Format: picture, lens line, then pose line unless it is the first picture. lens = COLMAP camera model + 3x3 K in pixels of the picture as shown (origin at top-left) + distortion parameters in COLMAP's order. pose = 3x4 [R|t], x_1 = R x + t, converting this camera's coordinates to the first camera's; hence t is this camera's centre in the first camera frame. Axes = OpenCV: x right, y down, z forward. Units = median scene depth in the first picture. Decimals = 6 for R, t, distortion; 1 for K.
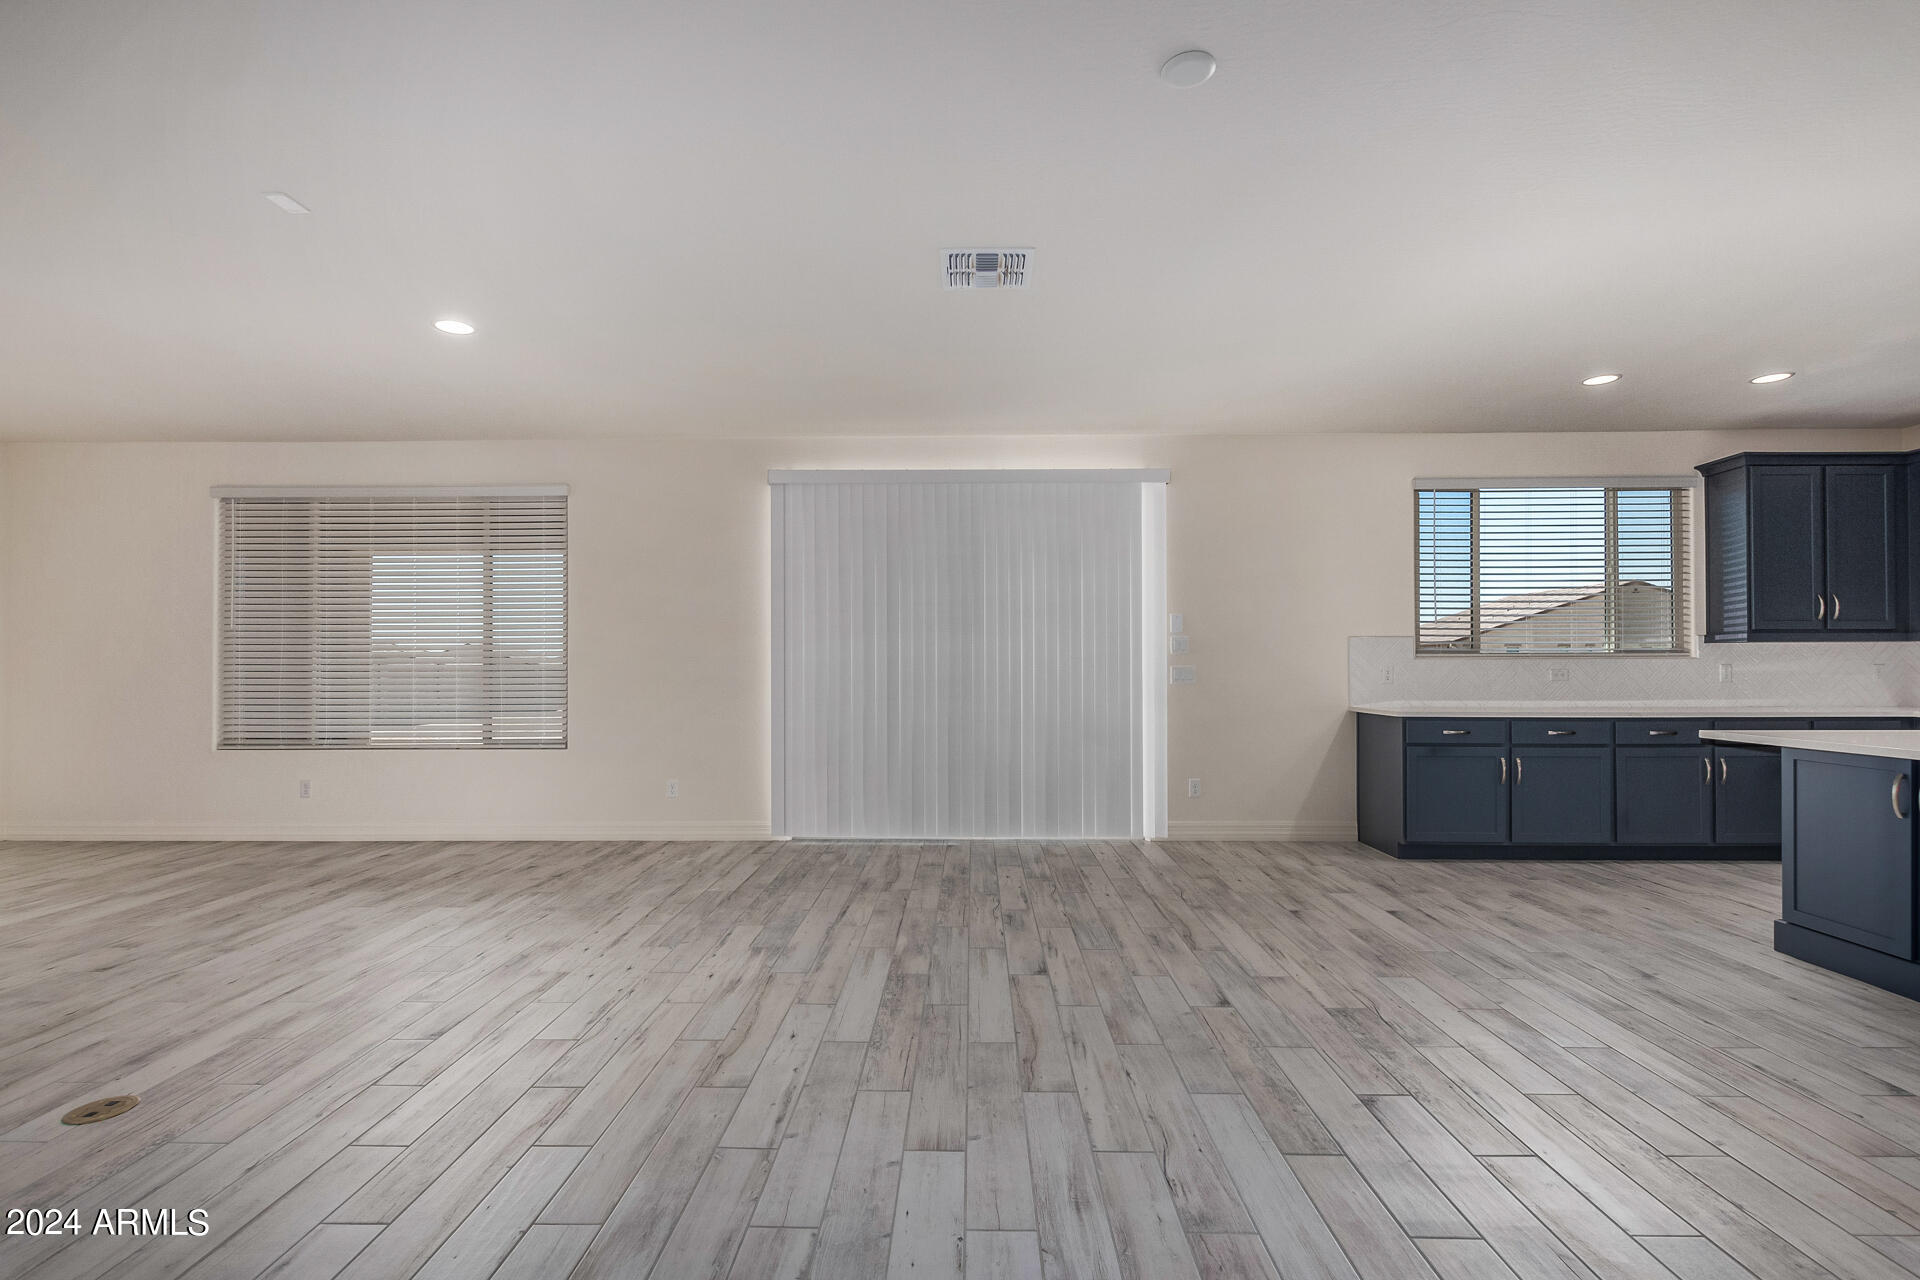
lens RADIAL K [[870.6, 0, 961.4], [0, 870.6, 663.2], [0, 0, 1]] dist [0.002826, -0.000734]
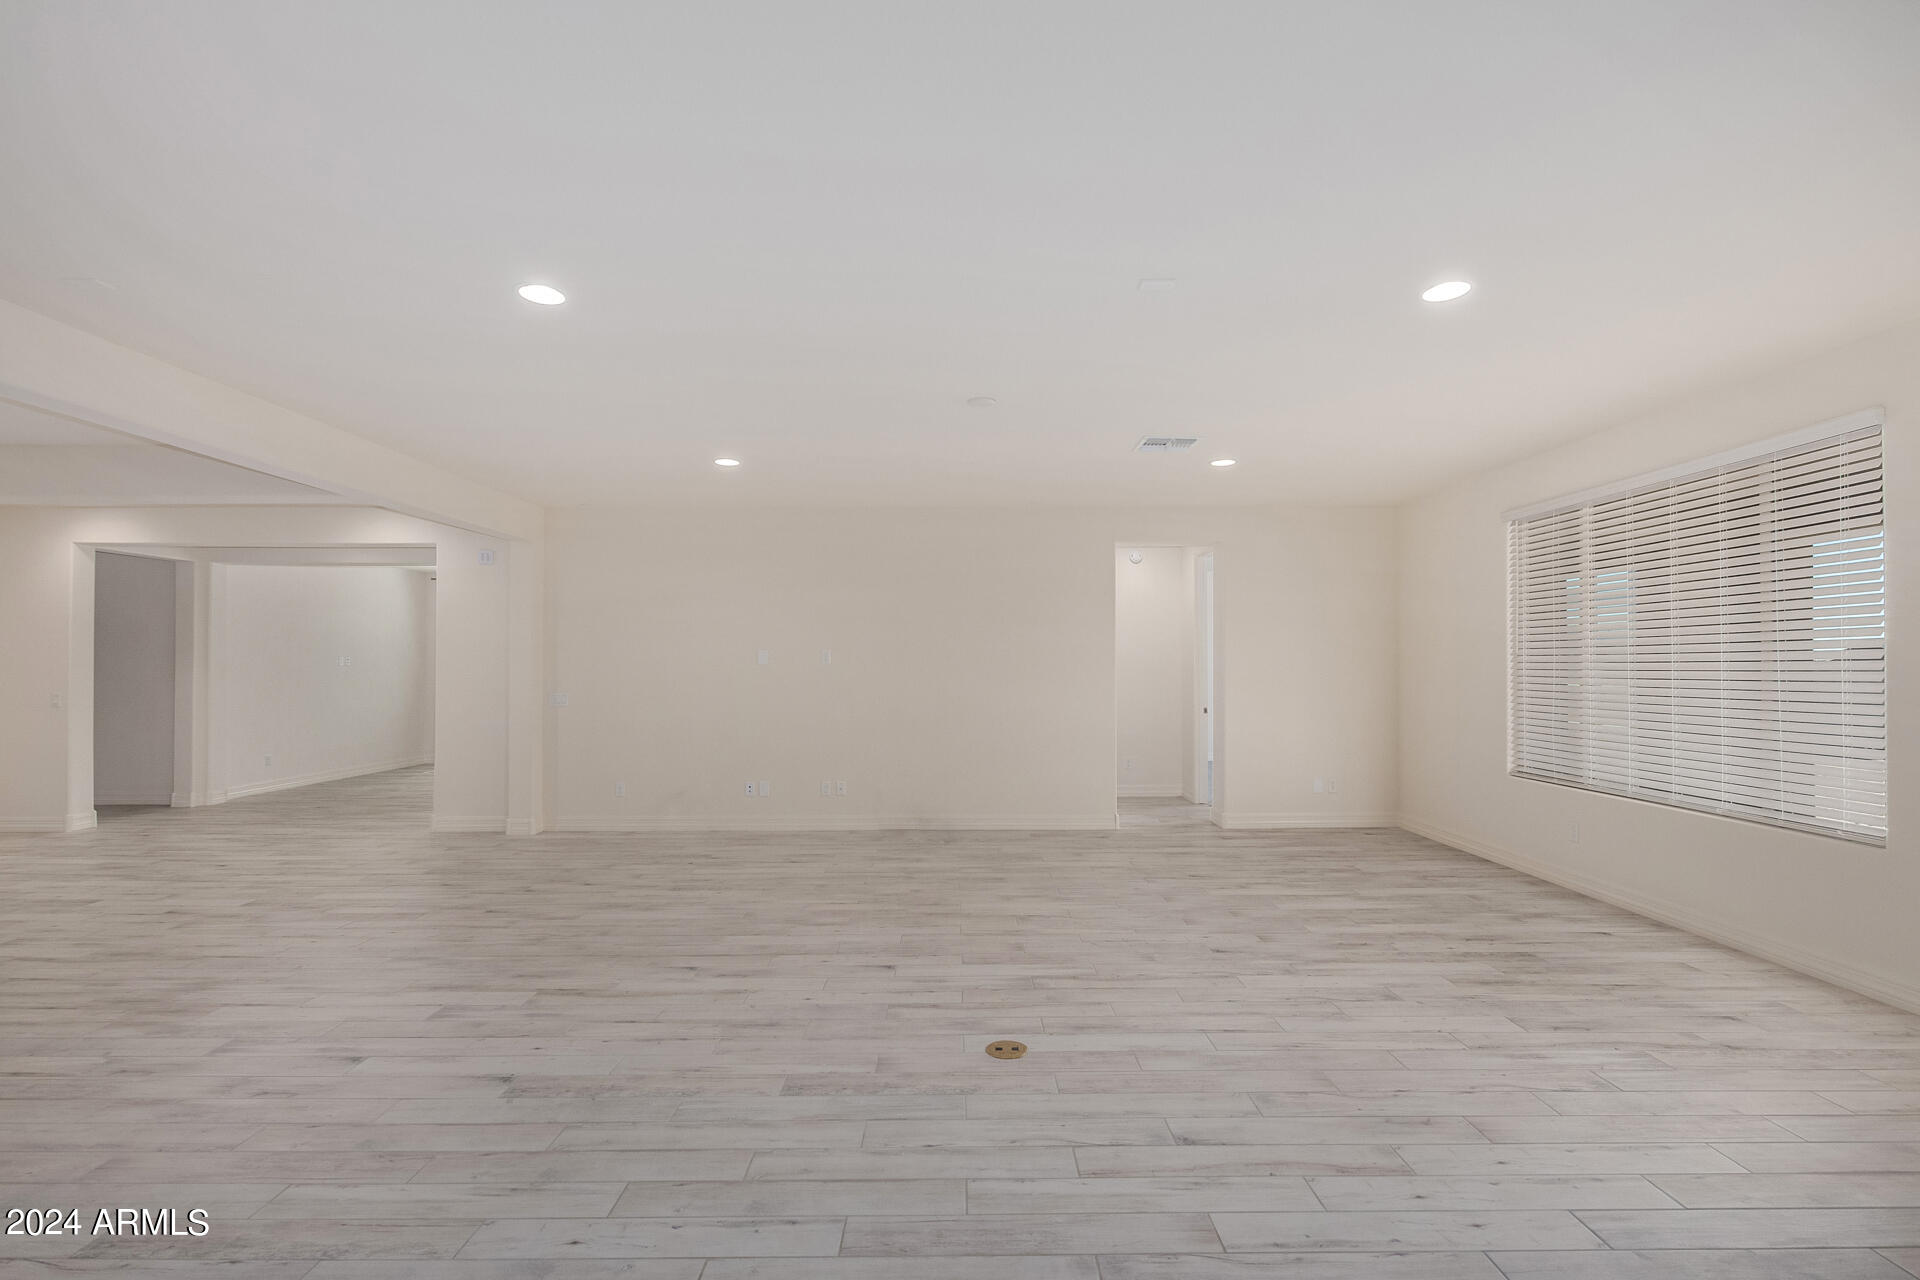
lens RADIAL K [[876.1, 0, 947.8], [0, 876.1, 664.3], [0, 0, 1]] dist [0.002239, -0.000666]
pose [[0.011814, -0.001868, -0.999928, 0.208314], [0.003903, 0.999991, -0.001822, -0.043055], [0.999923, -0.003881, 0.011821, 0.536511]]
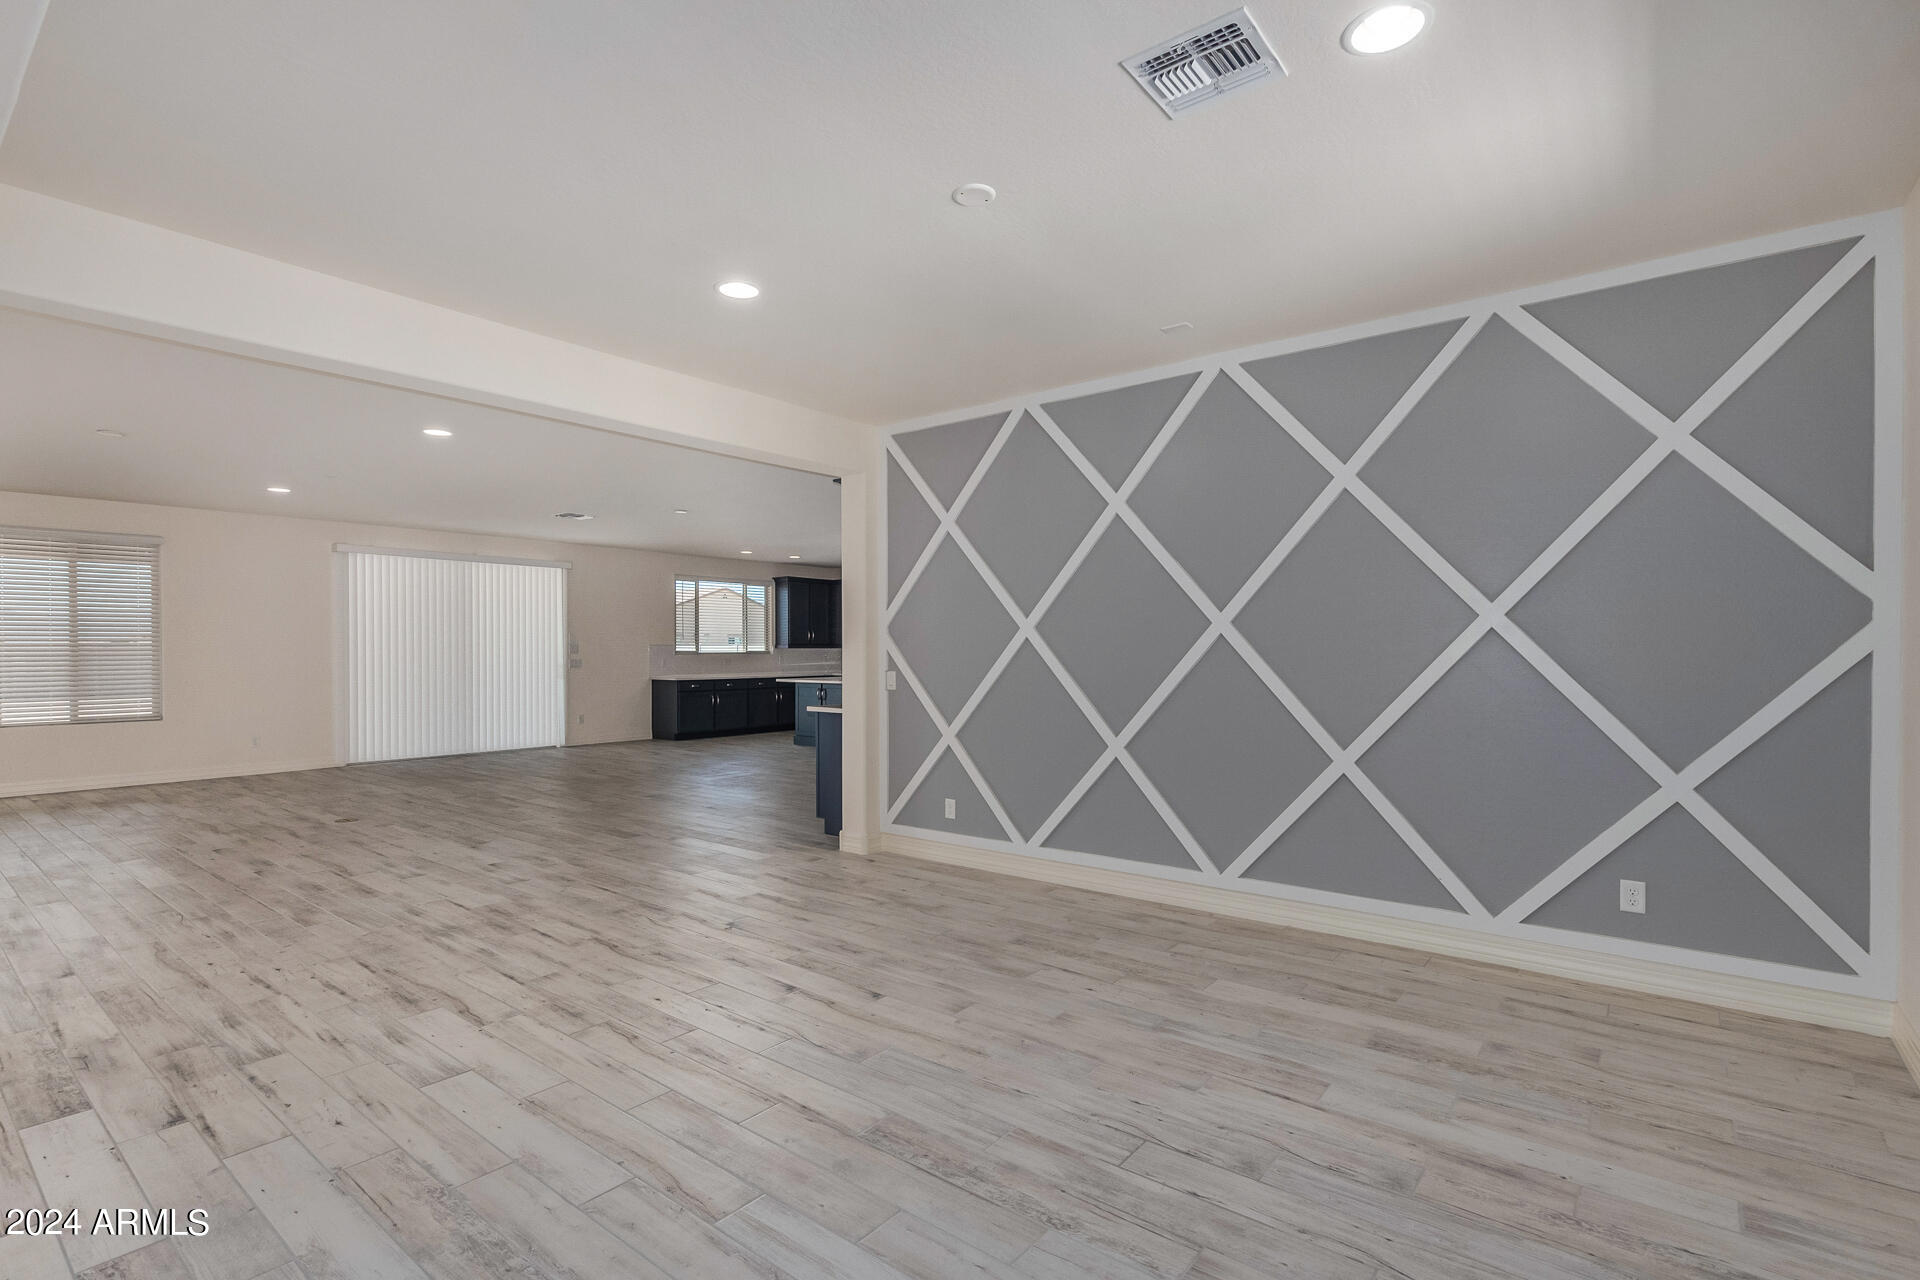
lens RADIAL K [[870.6, 0, 961.4], [0, 870.6, 663.2], [0, 0, 1]] dist [0.002826, -0.000734]
pose [[0.600078, -0.011896, 0.799853, -1.217794], [0.001023, 0.999900, 0.014104, -0.022705], [-0.799941, -0.007645, 0.600030, -1.366654]]
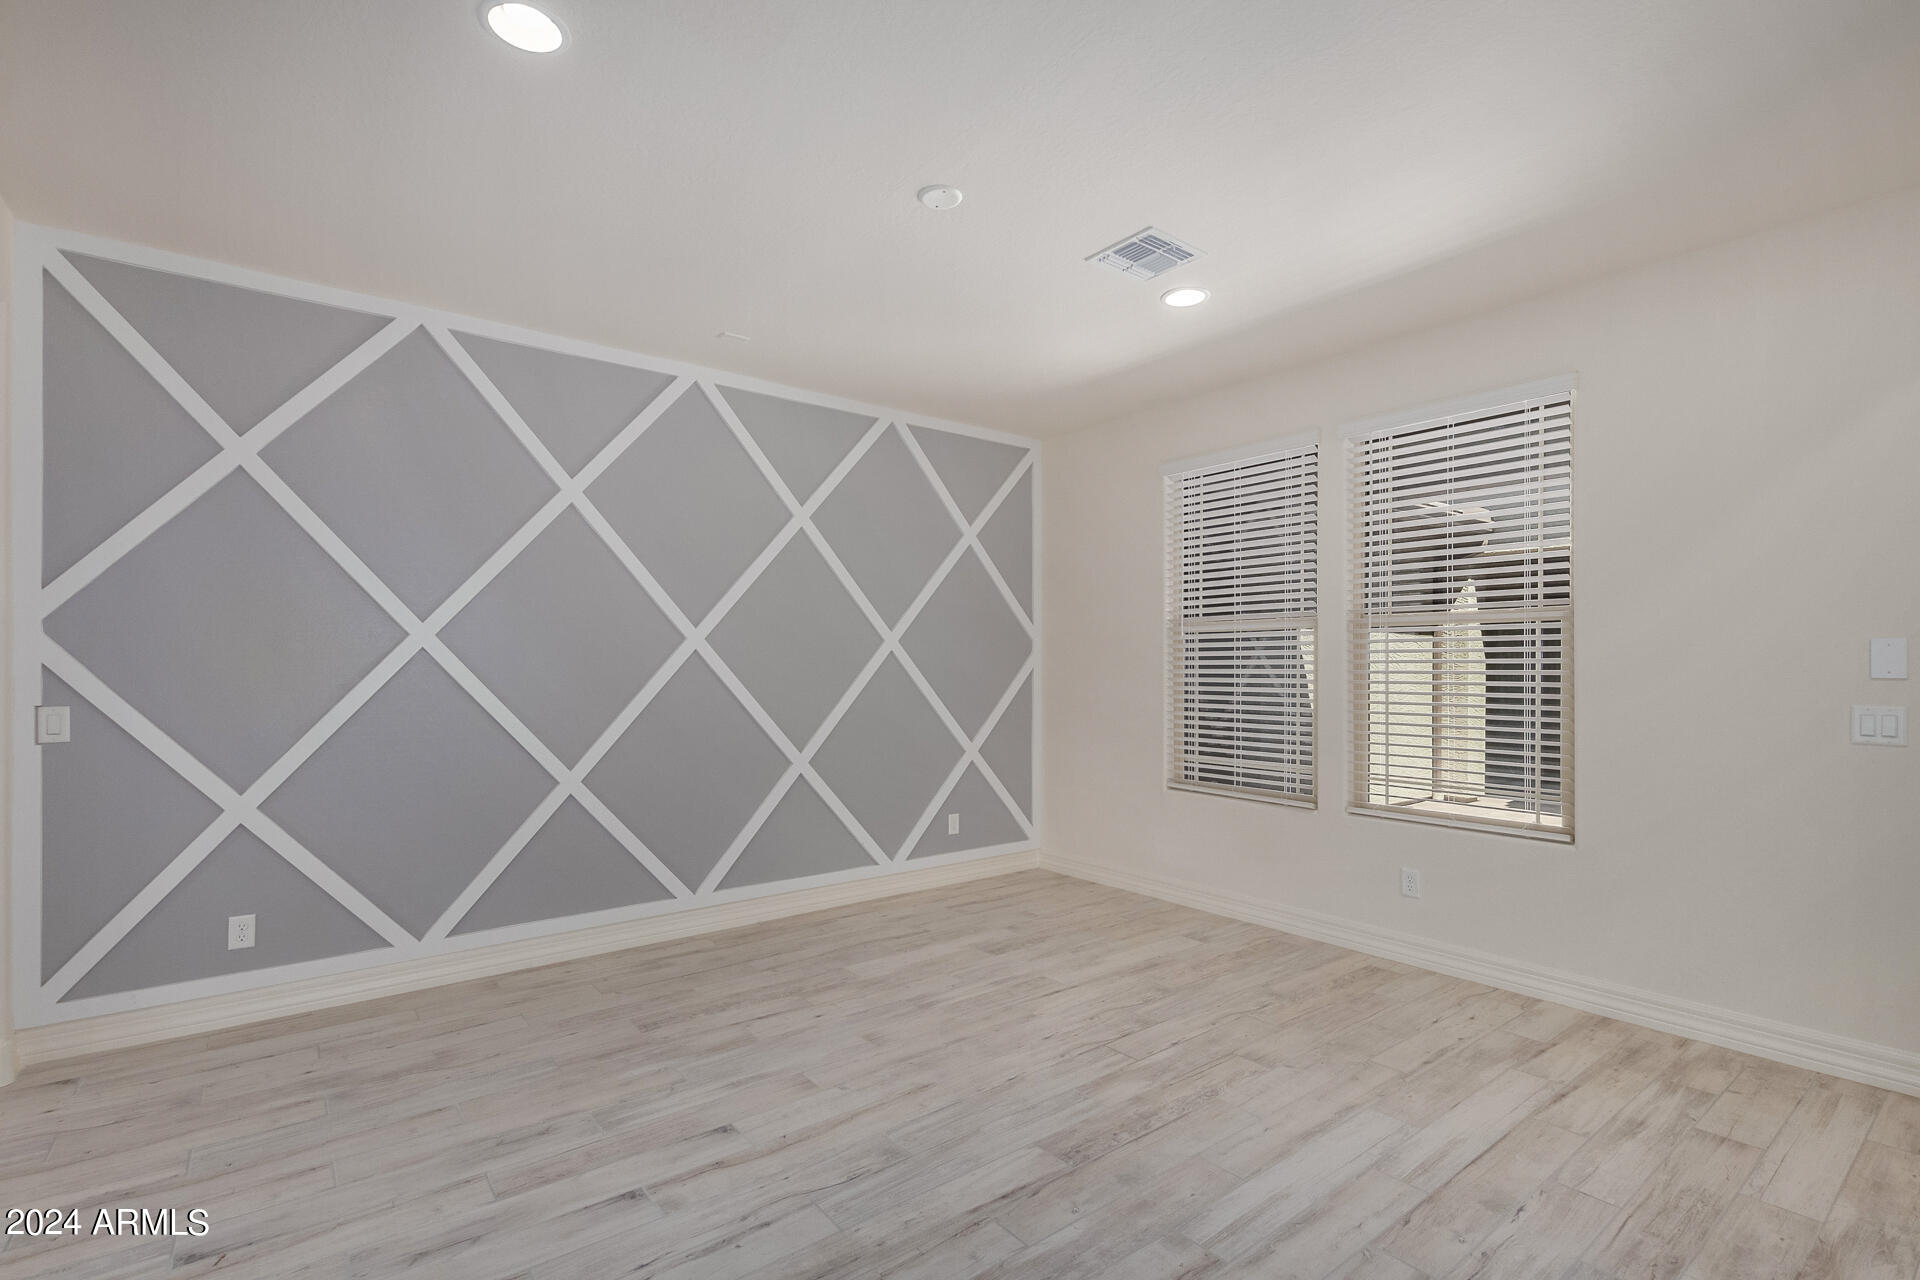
lens RADIAL K [[854.0, 0, 974.3], [0, 854.0, 662.9], [0, 0, 1]] dist [0.003678, 0.000131]
pose [[-0.616926, 0.007054, 0.786990, -1.193649], [0.003227, 0.999974, -0.006433, -0.019310], [-0.787015, -0.001429, -0.616933, -0.611716]]
